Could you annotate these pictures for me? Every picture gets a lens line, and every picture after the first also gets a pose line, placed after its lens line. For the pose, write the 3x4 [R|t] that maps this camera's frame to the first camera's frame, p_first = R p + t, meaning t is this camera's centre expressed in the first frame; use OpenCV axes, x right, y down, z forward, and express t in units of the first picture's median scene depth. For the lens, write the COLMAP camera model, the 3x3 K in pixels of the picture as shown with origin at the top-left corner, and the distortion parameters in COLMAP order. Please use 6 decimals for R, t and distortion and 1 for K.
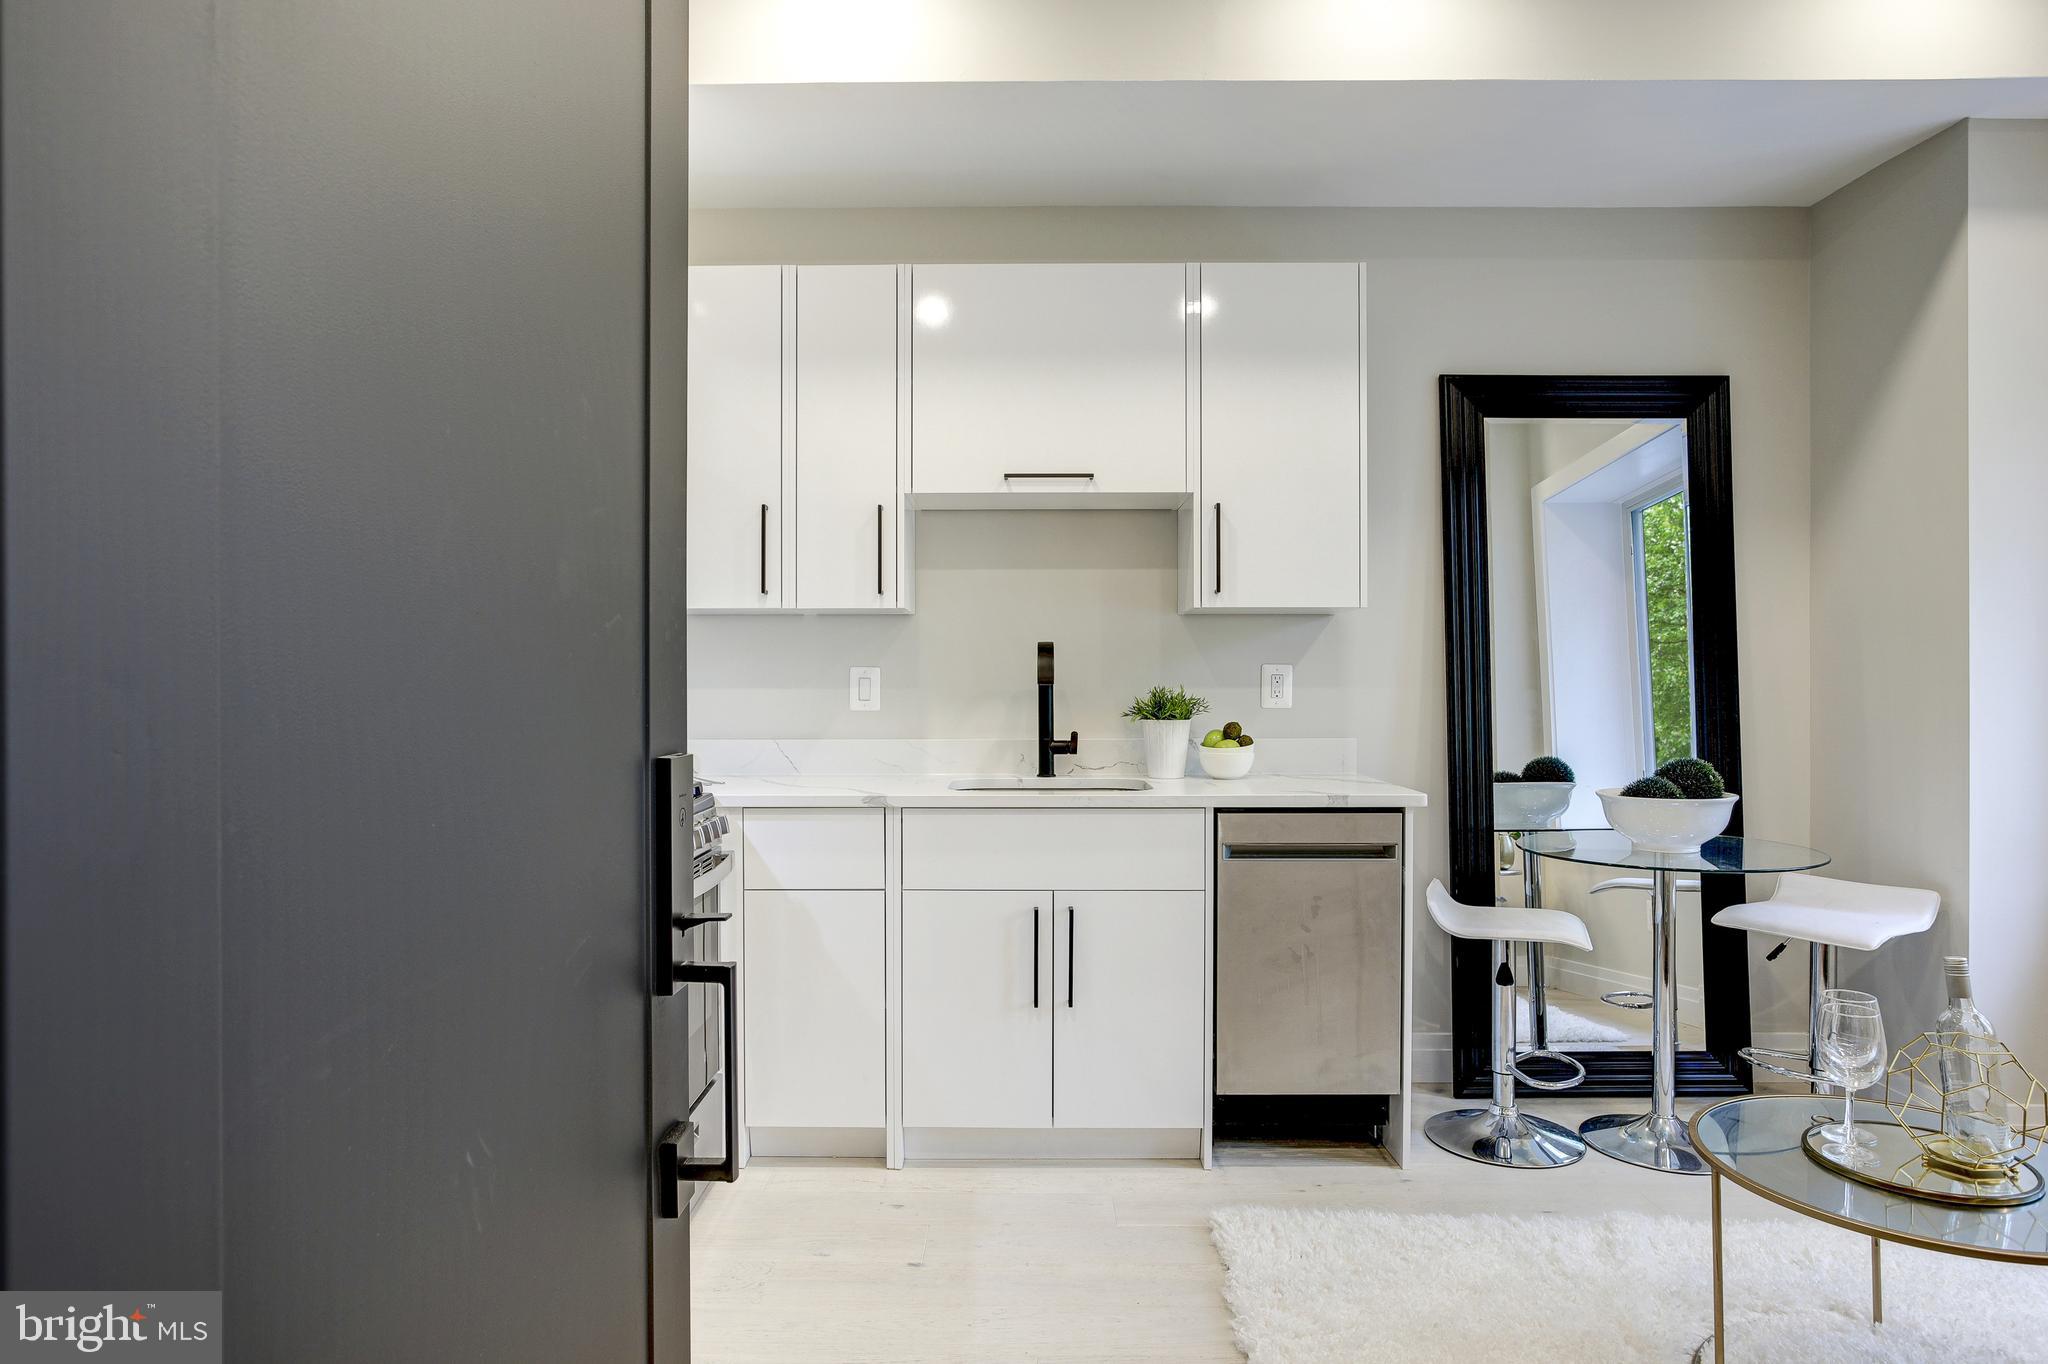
lens RADIAL K [[1209.6, 0, 992.6], [0, 1209.6, 691.1], [0, 0, 1]] dist [-0.026832, -0.000245]
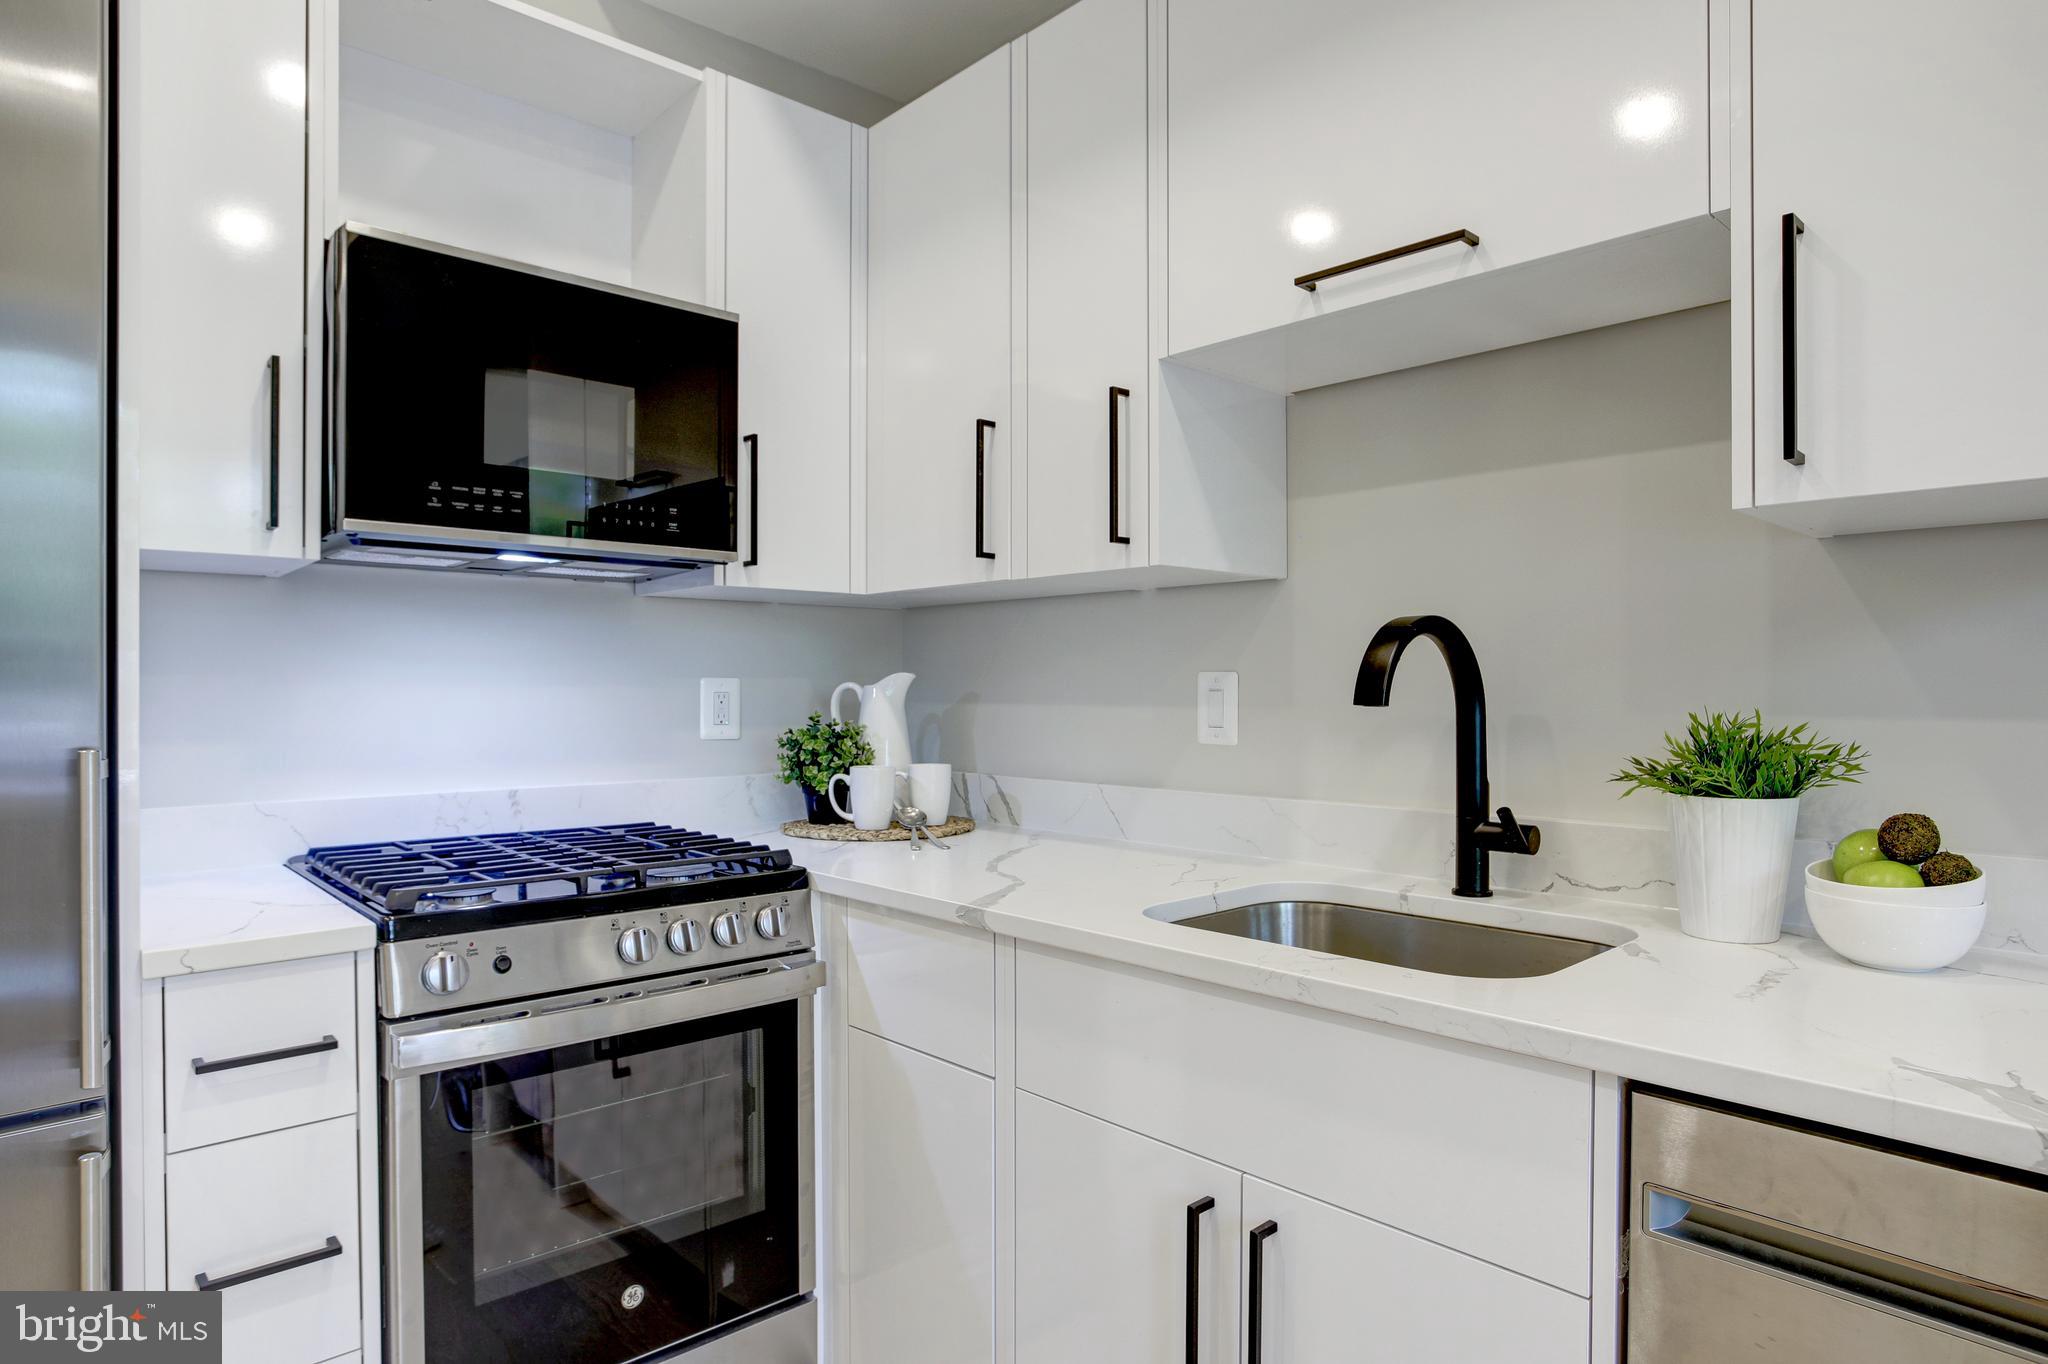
lens RADIAL K [[1168.5, 0, 1031.9], [0, 1168.5, 691.2], [0, 0, 1]] dist [-0.062637, 0.031918]
pose [[0.691369, 0.004353, -0.722489, 0.274392], [-0.006384, 0.999980, -0.000084, -0.010558], [0.722474, 0.004670, 0.691383, 0.590111]]
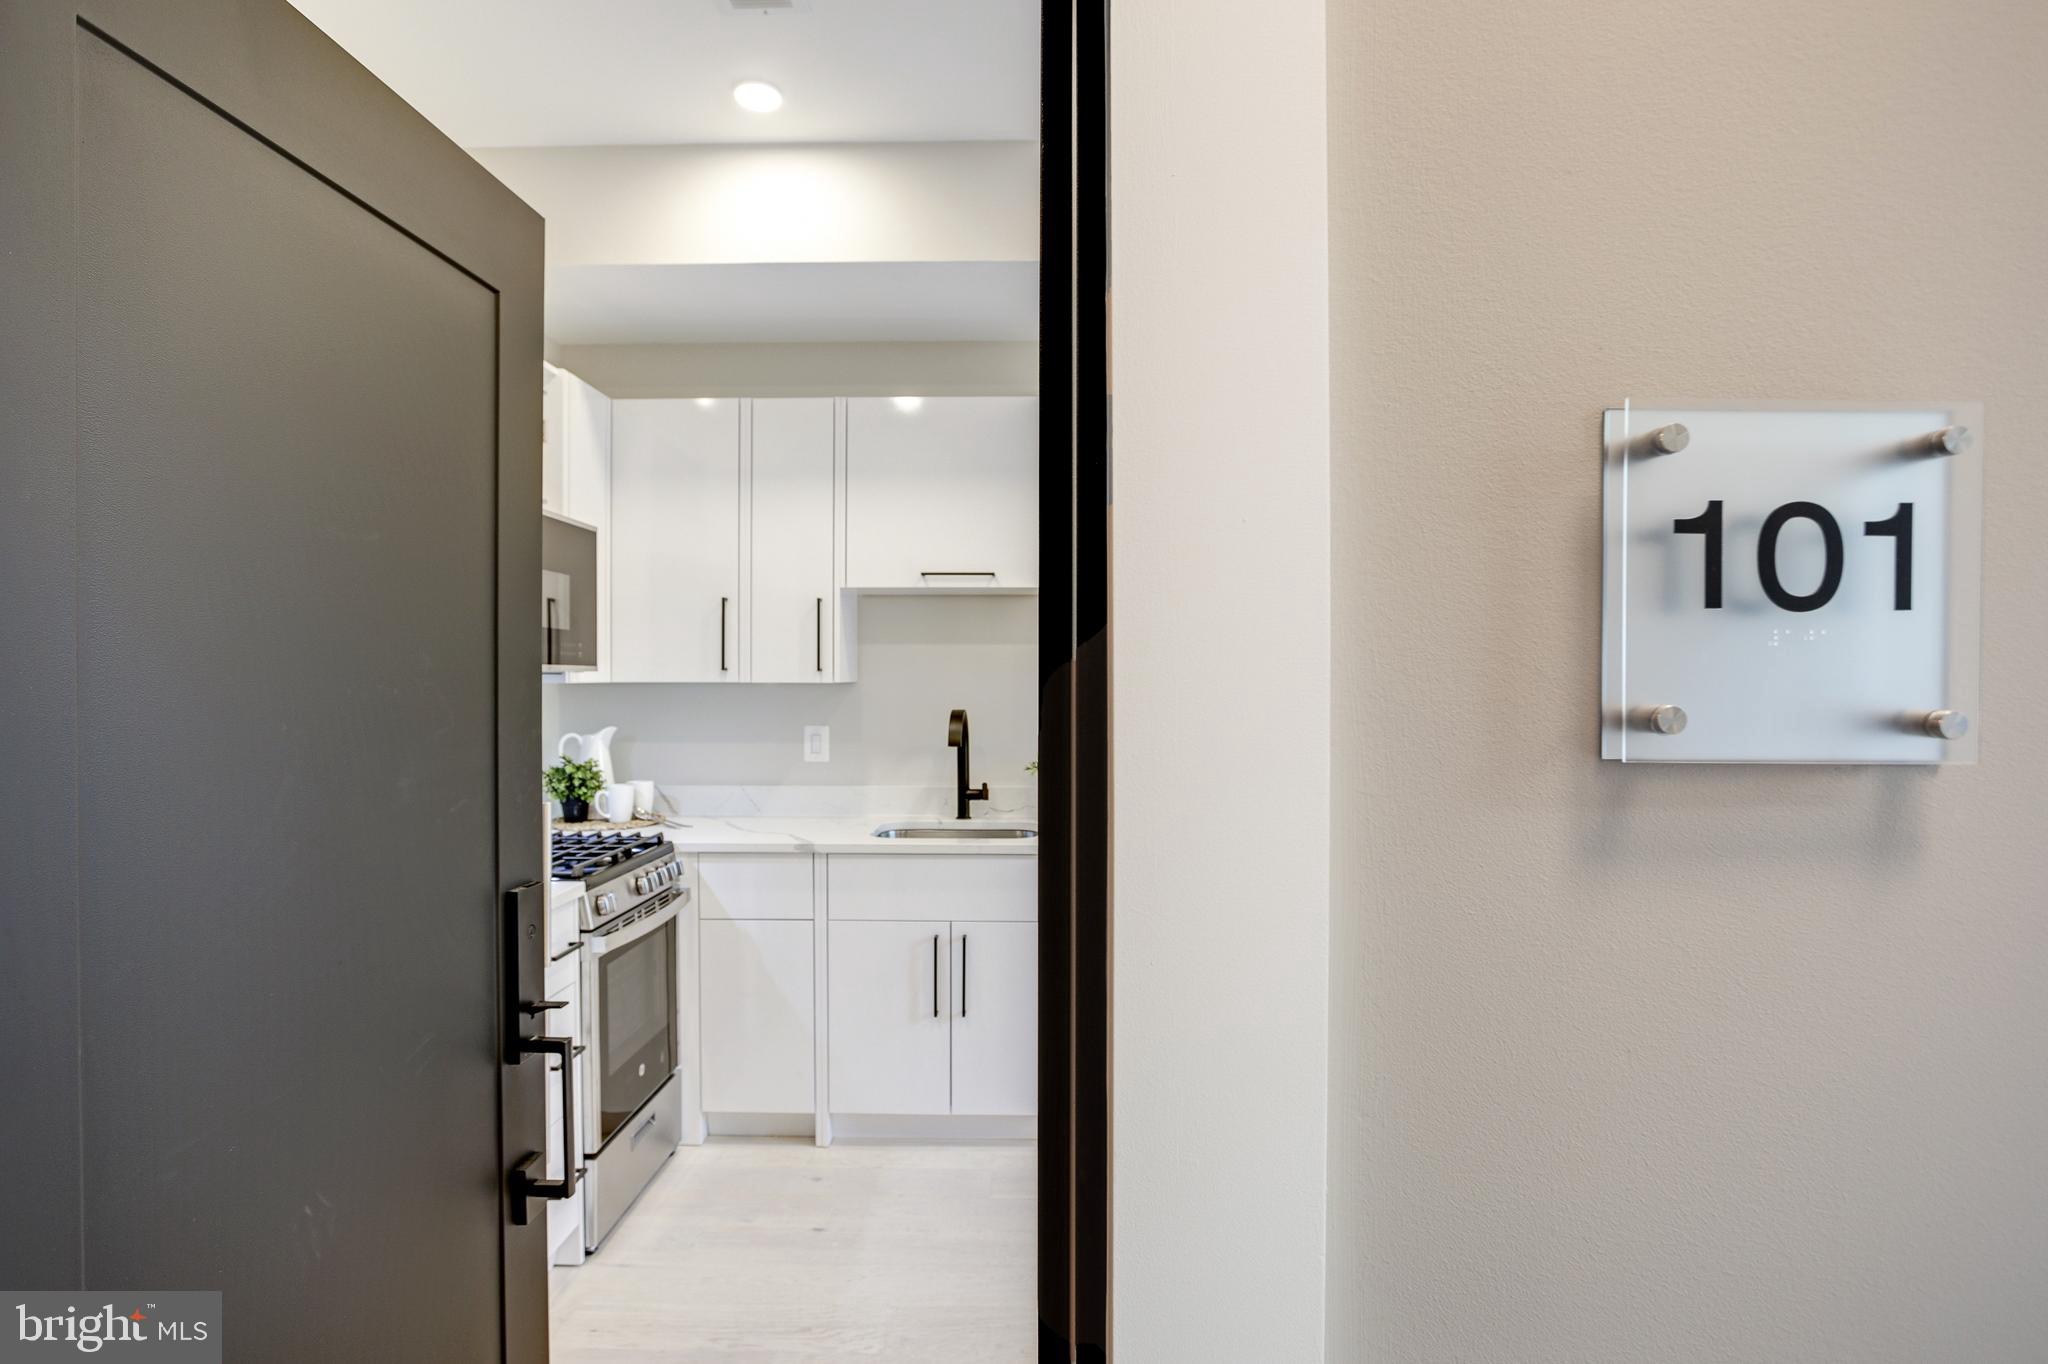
lens RADIAL K [[1083.7, 0, 1024.7], [0, 1083.7, 690.1], [0, 0, 1]] dist [-0.048332, 0.039100]
pose [[0.999986, 0.002501, -0.004717, 0.117400], [-0.002475, 0.999981, 0.005619, -0.068001], [0.004731, -0.005607, 0.999973, -0.081799]]
